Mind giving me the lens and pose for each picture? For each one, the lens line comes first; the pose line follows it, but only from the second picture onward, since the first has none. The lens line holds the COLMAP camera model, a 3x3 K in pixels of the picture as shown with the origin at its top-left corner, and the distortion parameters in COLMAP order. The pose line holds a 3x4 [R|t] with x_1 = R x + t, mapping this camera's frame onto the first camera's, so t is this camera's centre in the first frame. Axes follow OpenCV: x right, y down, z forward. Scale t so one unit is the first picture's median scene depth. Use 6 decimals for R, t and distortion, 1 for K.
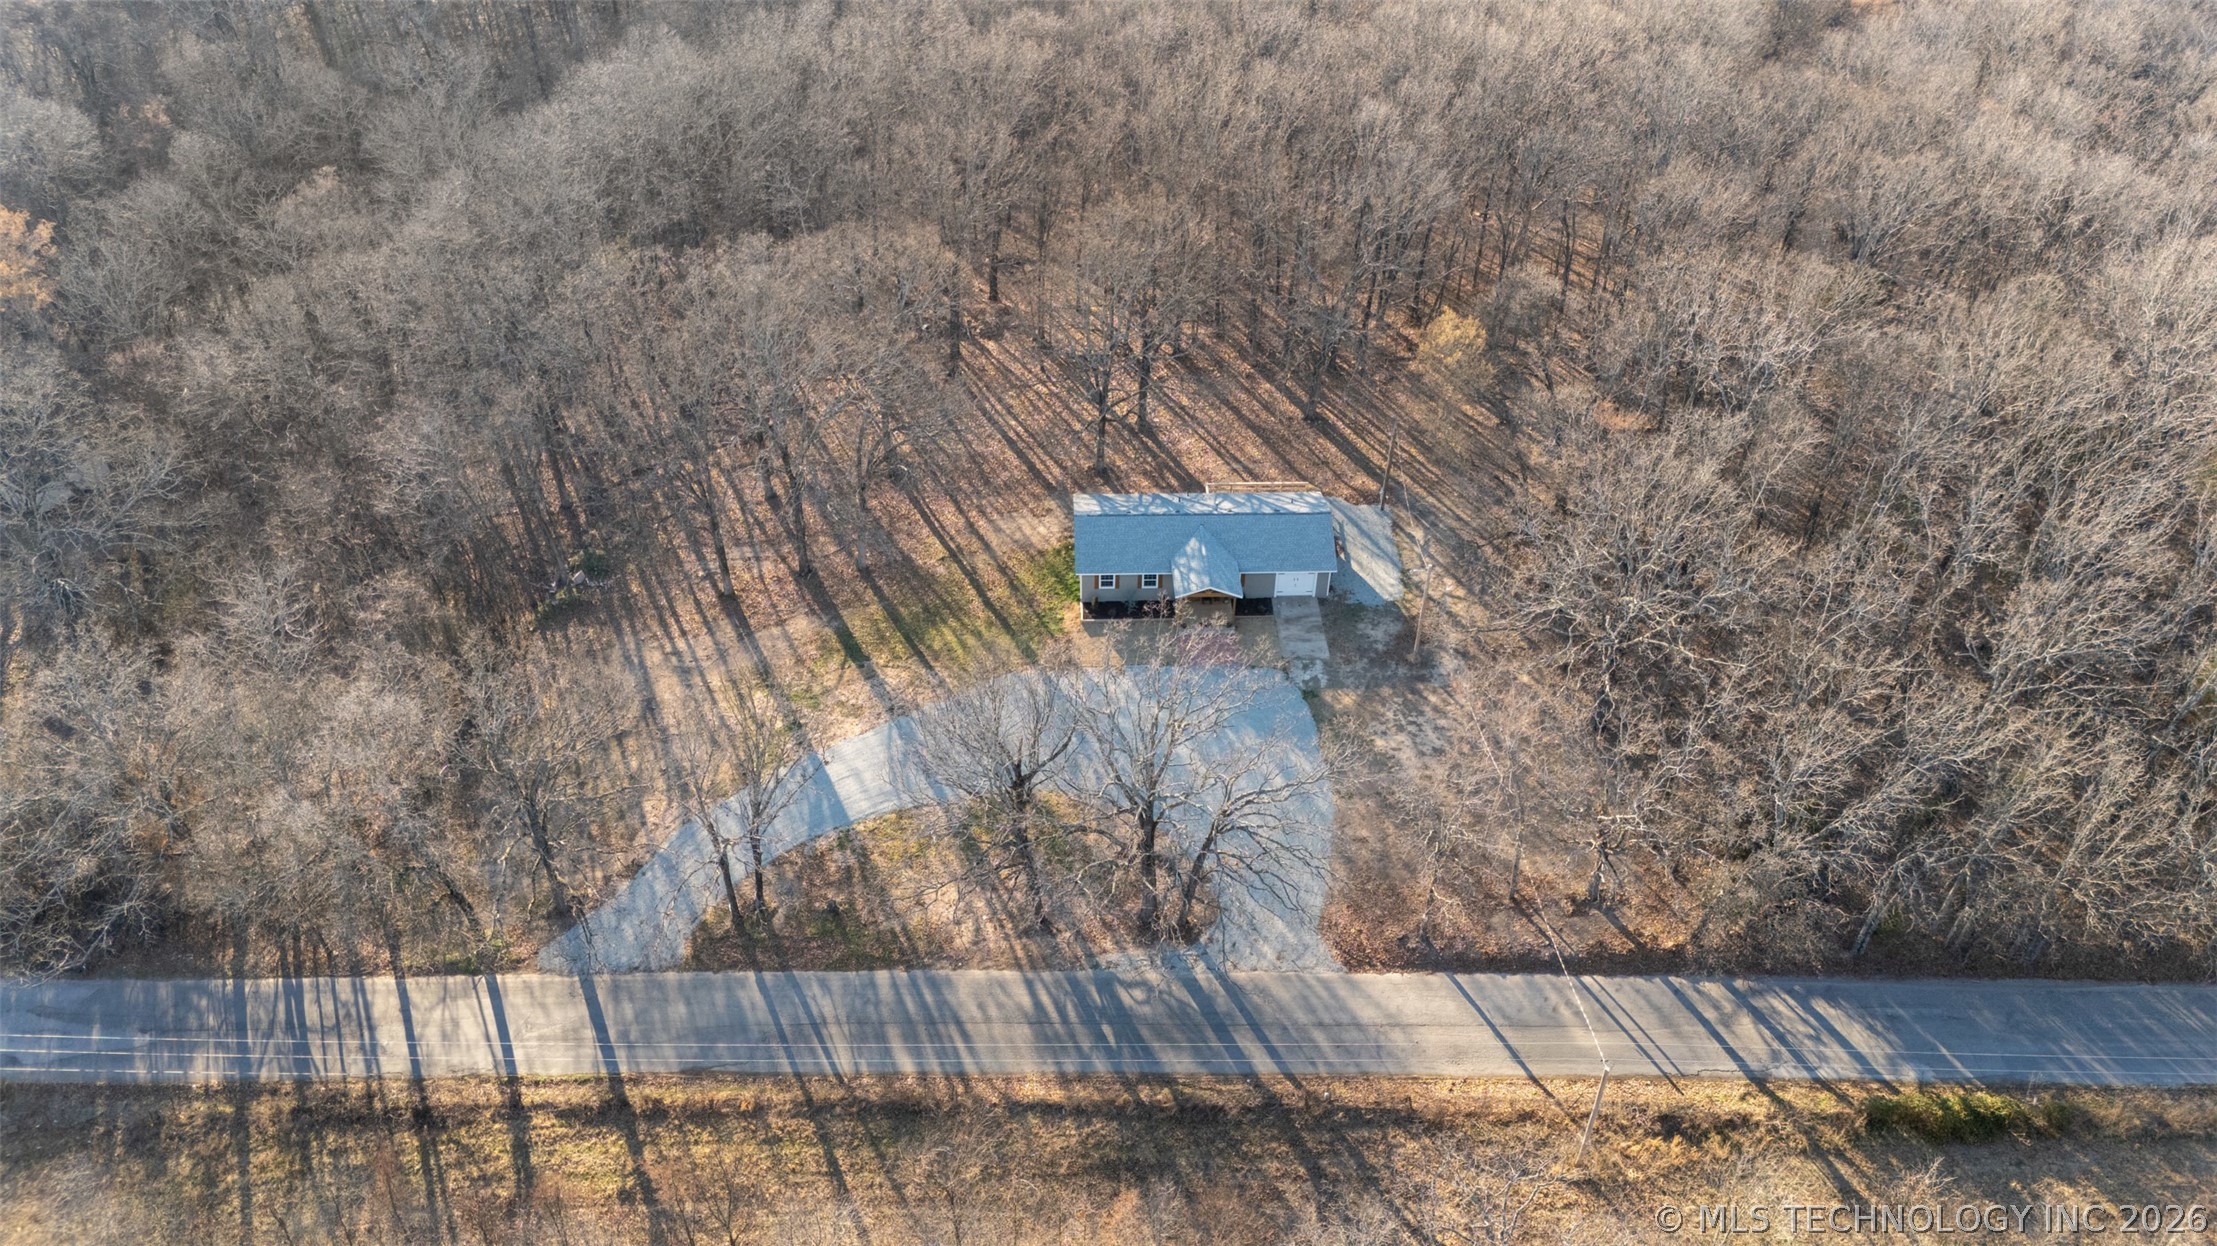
lens RADIAL K [[1640.0, 0, 1097.4], [0, 1640.0, 627.4], [0, 0, 1]] dist [0.061848, -0.073643]
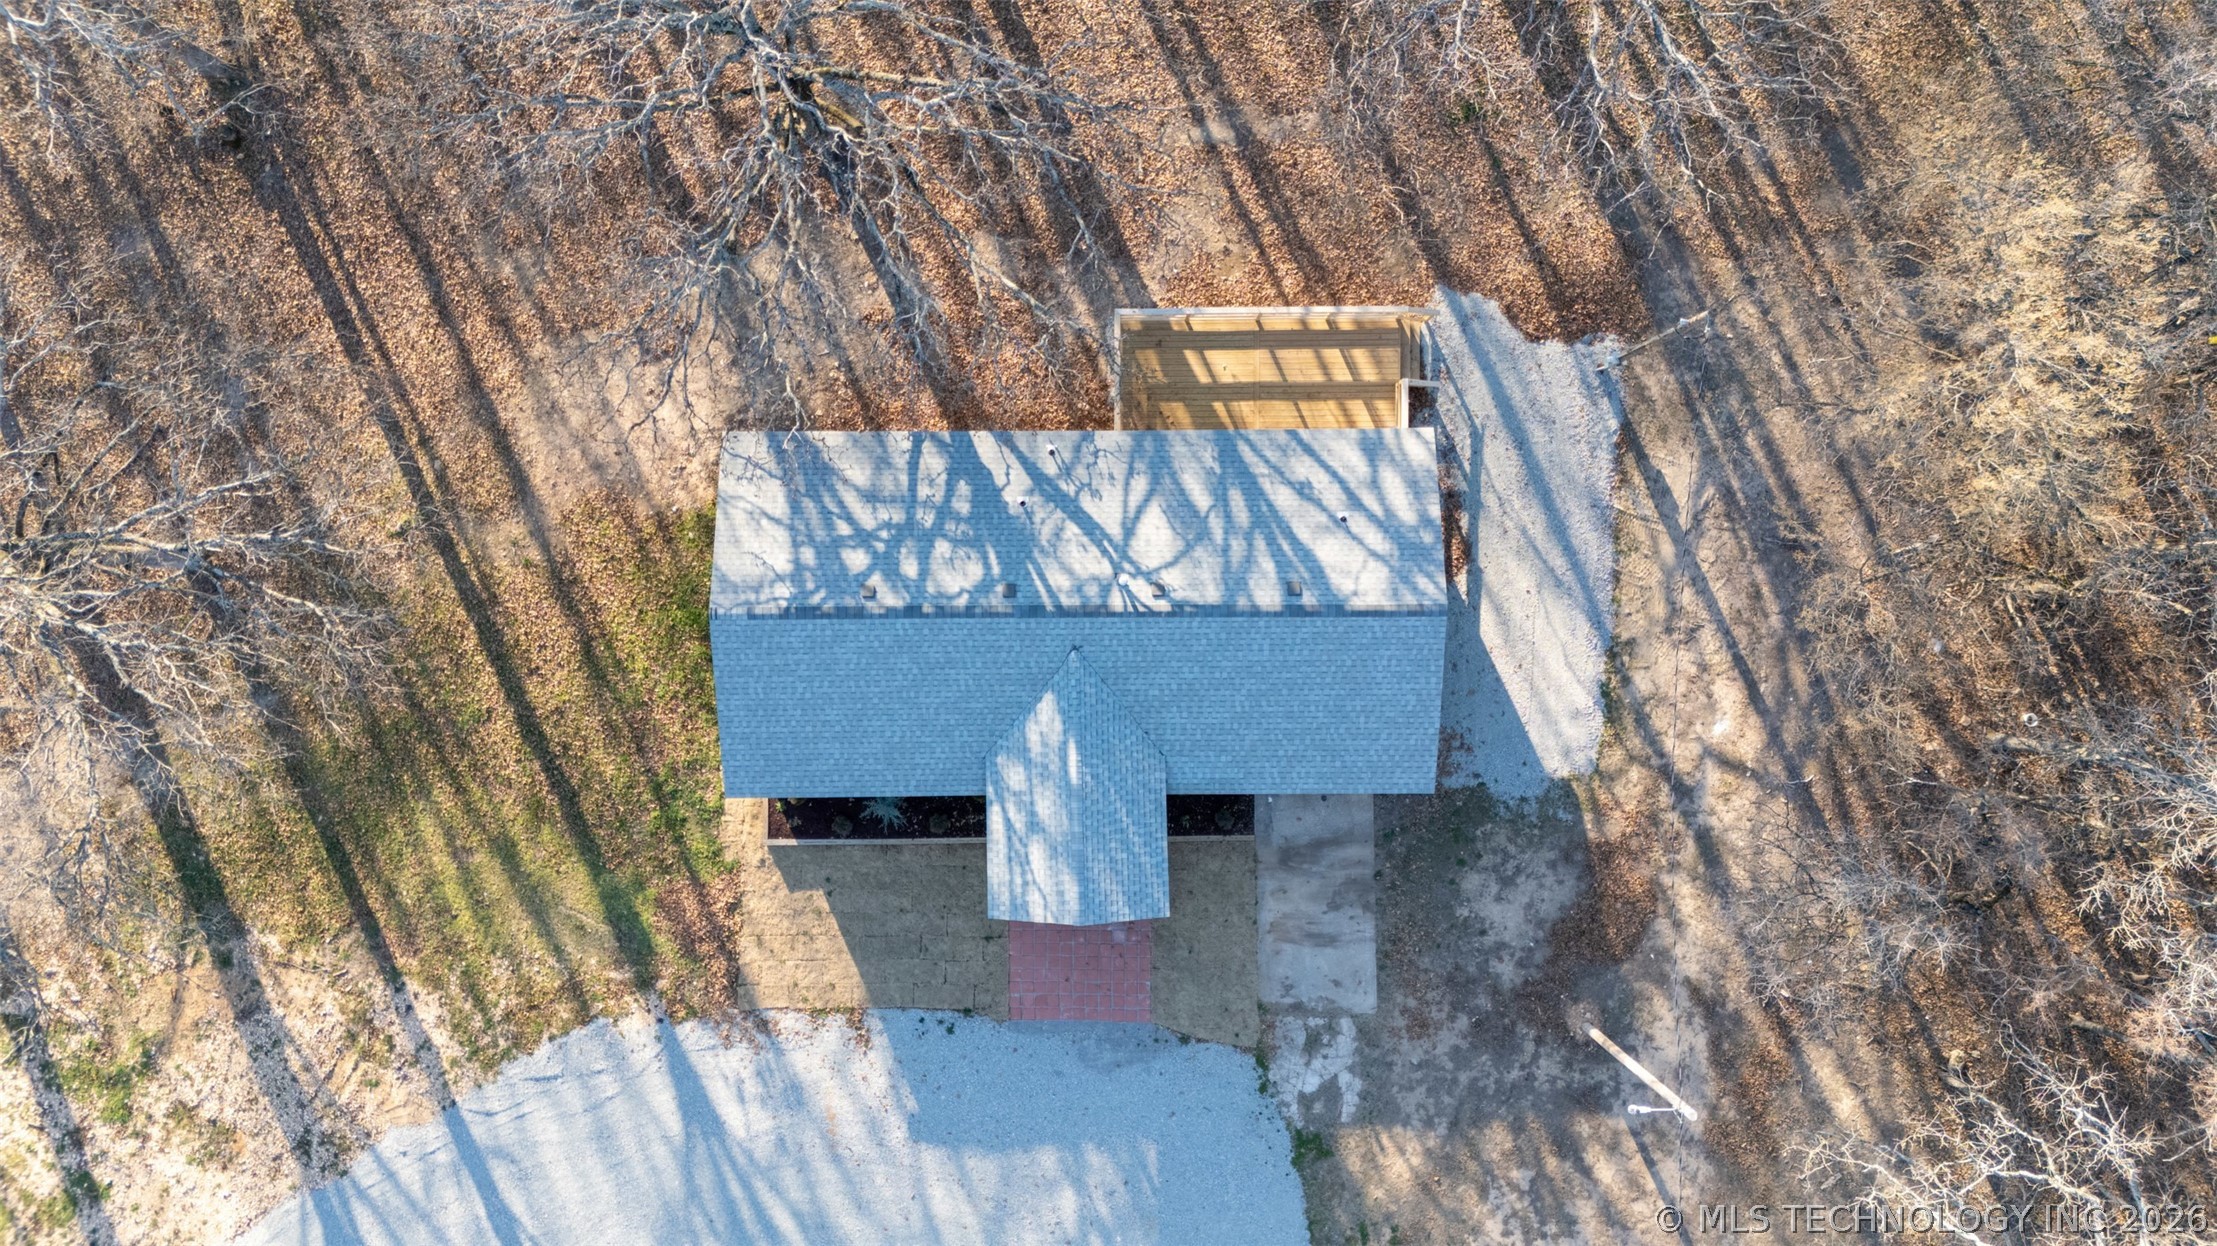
lens RADIAL K [[1640.0, 0, 1097.4], [0, 1640.0, 627.4], [0, 0, 1]] dist [0.061848, -0.073643]
pose [[0.999813, 0.019243, 0.002075, 0.068285], [-0.013945, 0.641861, 0.766694, -0.340303], [0.013422, -0.766579, 0.642010, 0.786097]]
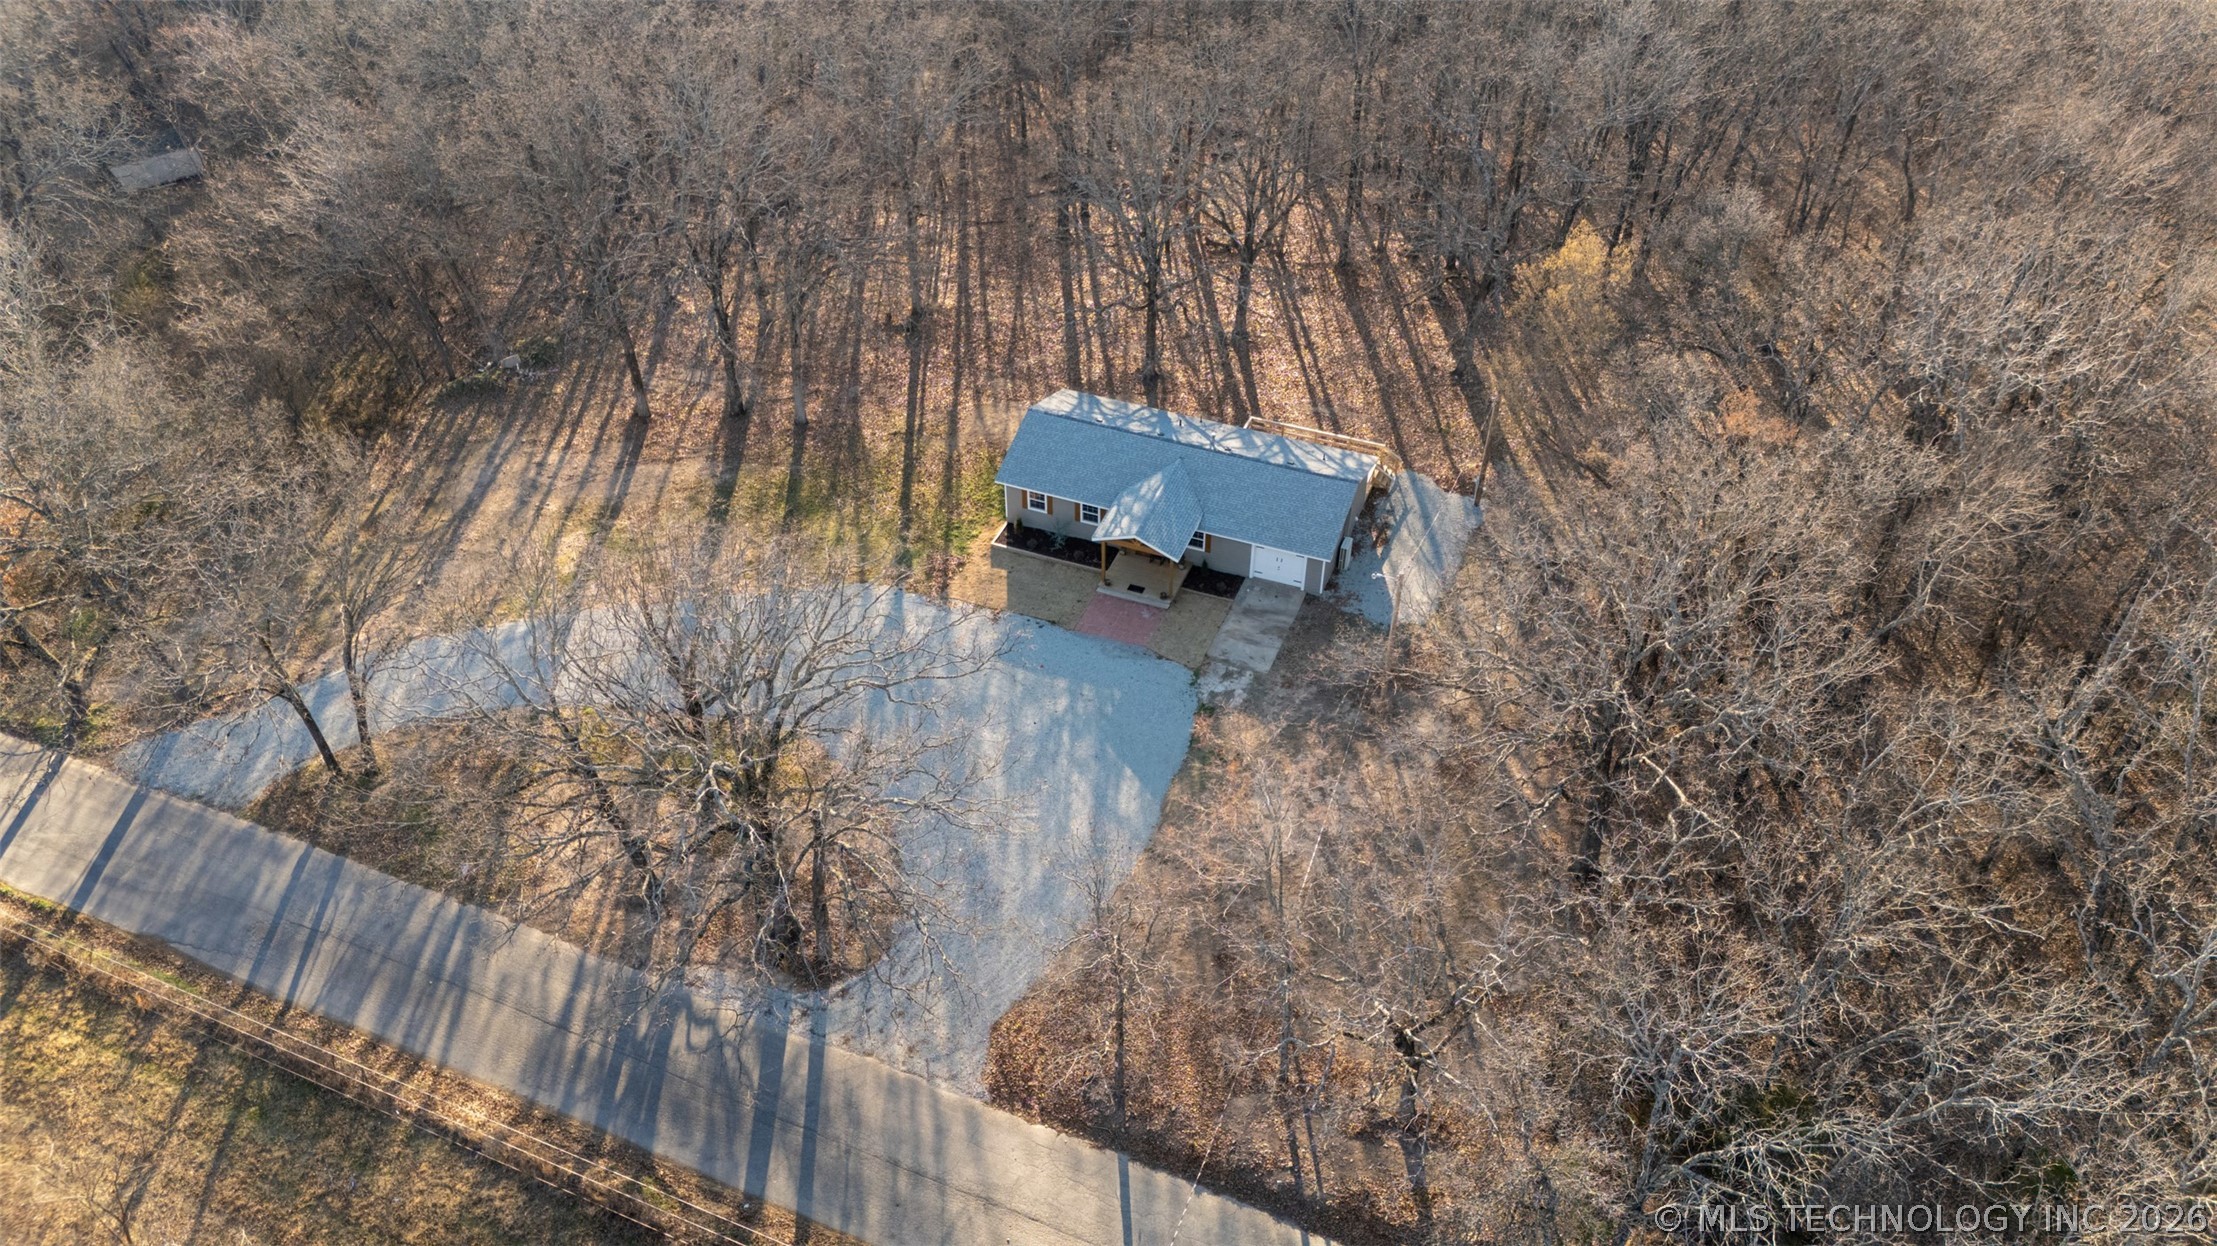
lens RADIAL K [[1640.0, 0, 1097.4], [0, 1640.0, 627.4], [0, 0, 1]] dist [0.061848, -0.073643]
pose [[0.920335, 0.252803, -0.298453, 0.271520], [-0.249330, 0.967110, 0.050329, -0.017089], [0.301360, 0.028093, 0.953097, 0.293352]]
